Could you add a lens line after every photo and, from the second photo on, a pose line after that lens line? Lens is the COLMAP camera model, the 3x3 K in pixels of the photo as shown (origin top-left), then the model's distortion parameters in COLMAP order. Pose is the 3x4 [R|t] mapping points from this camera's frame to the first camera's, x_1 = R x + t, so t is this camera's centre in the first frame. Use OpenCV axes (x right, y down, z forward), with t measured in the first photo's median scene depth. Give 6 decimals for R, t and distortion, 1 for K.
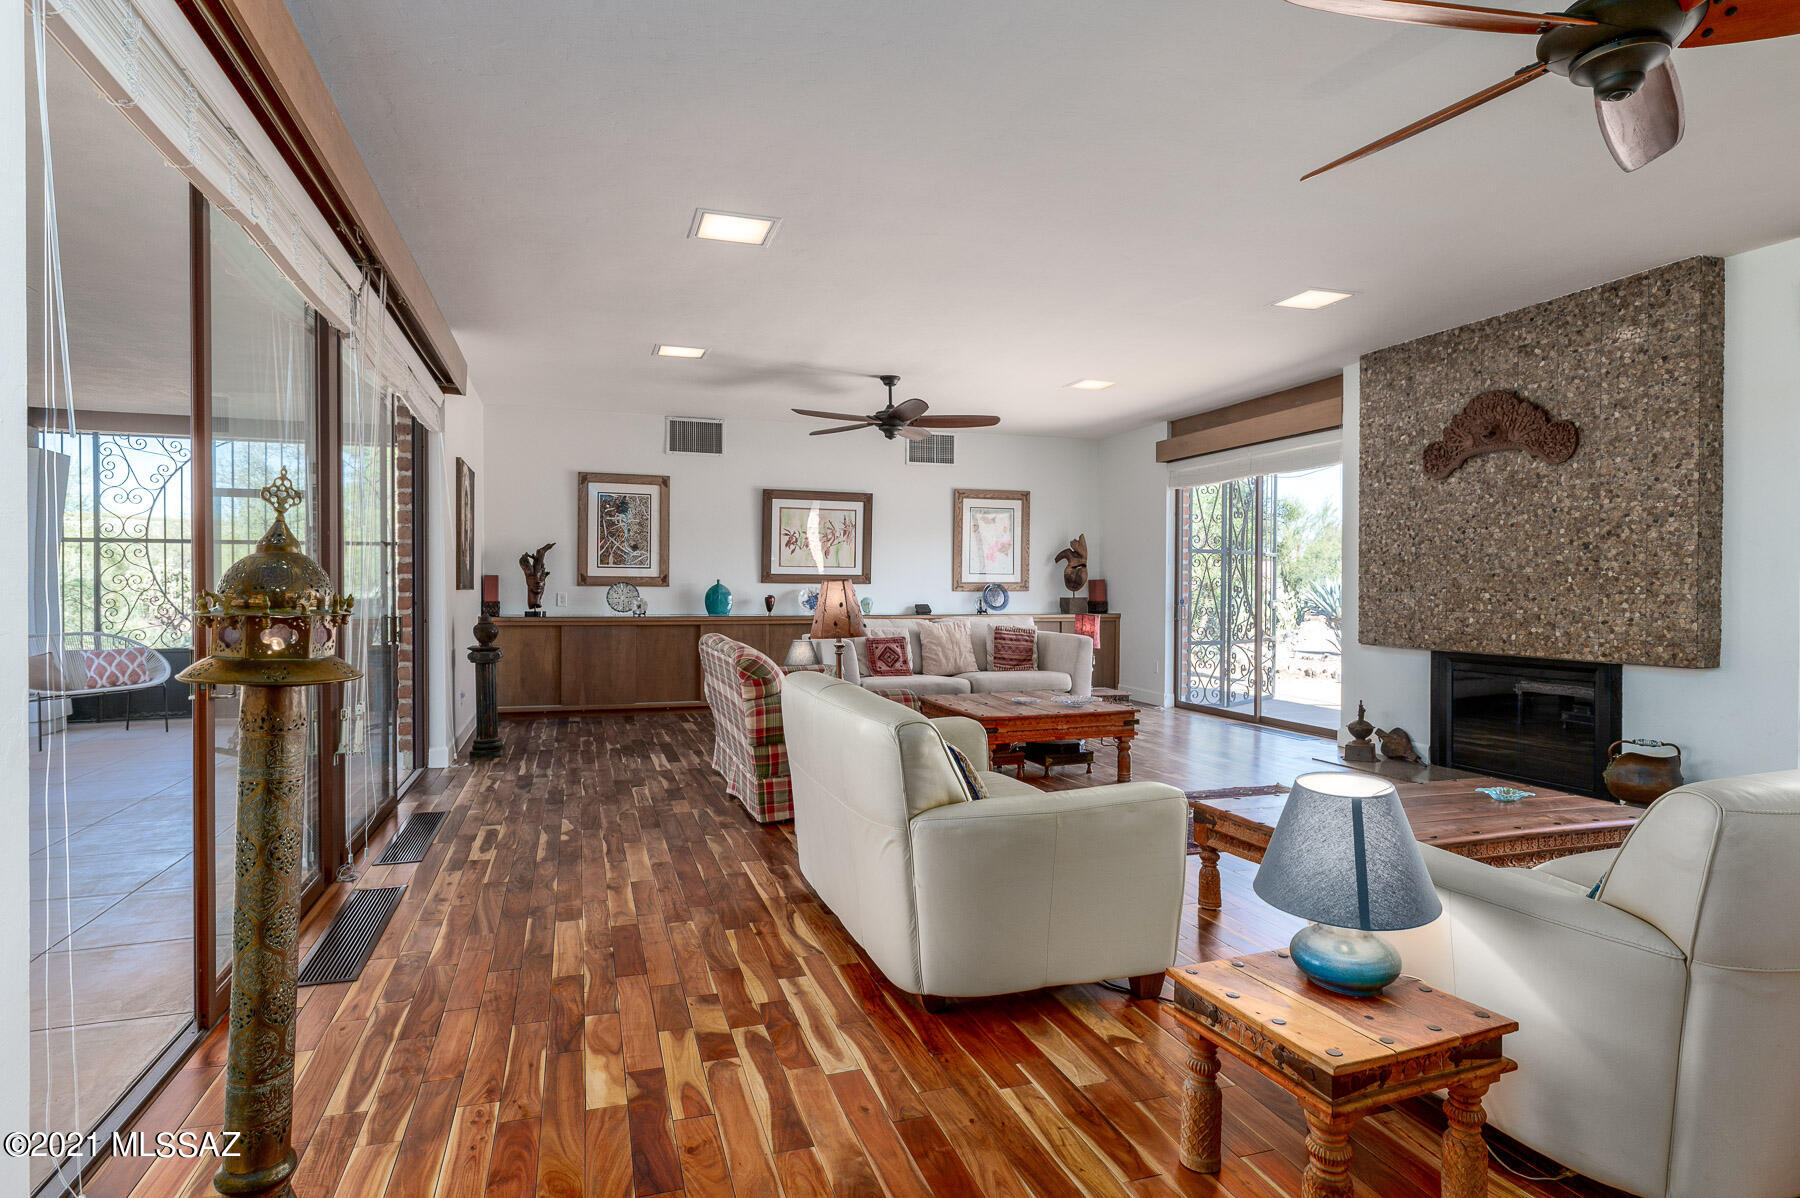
lens RADIAL K [[950.4, 0, 903.0], [0, 950.4, 596.3], [0, 0, 1]] dist [-0.000829, -0.000971]
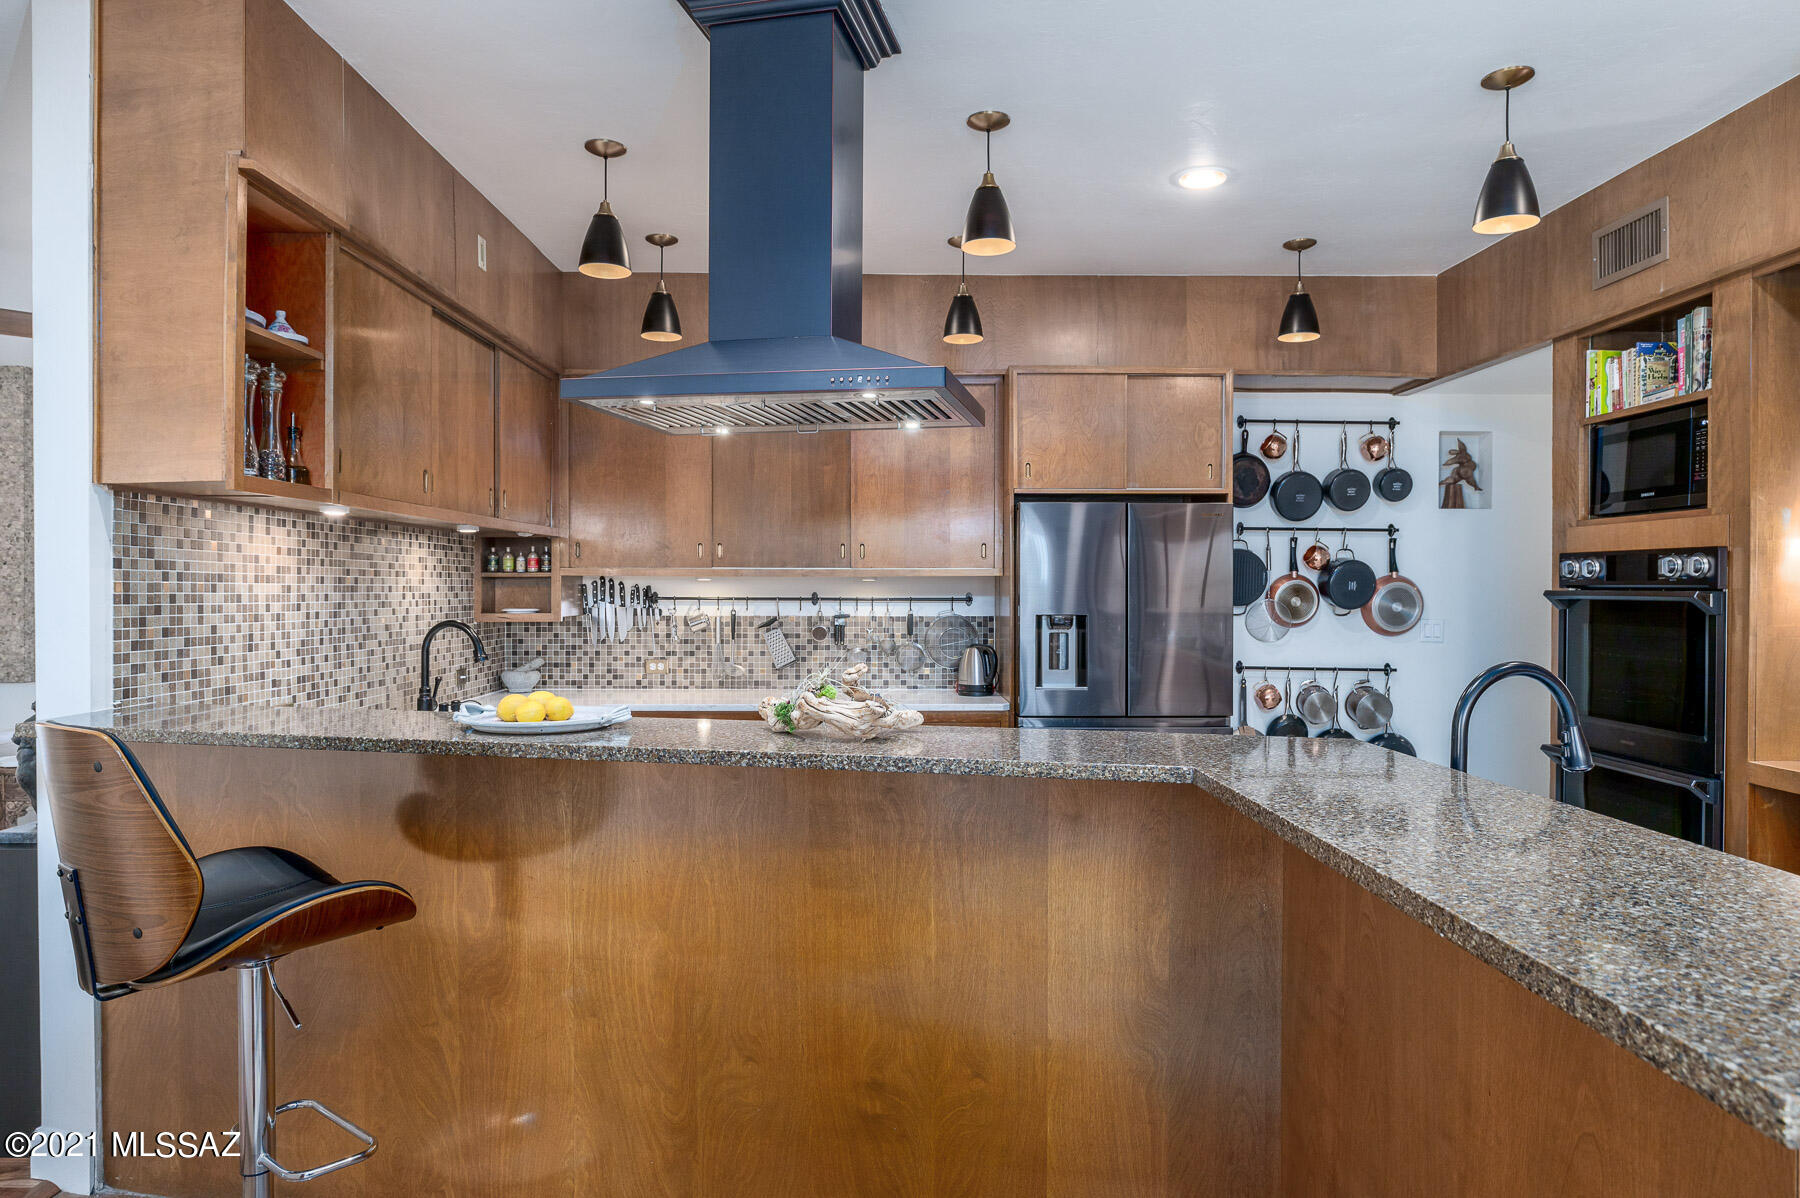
lens RADIAL K [[1075.2, 0, 897.6], [0, 1075.2, 595.4], [0, 0, 1]] dist [-0.005273, 0.001554]
pose [[0.302990, -0.006747, 0.952970, -0.120429], [0.006567, 0.999966, 0.004992, -0.026326], [-0.952971, 0.004746, 0.303024, -0.355890]]
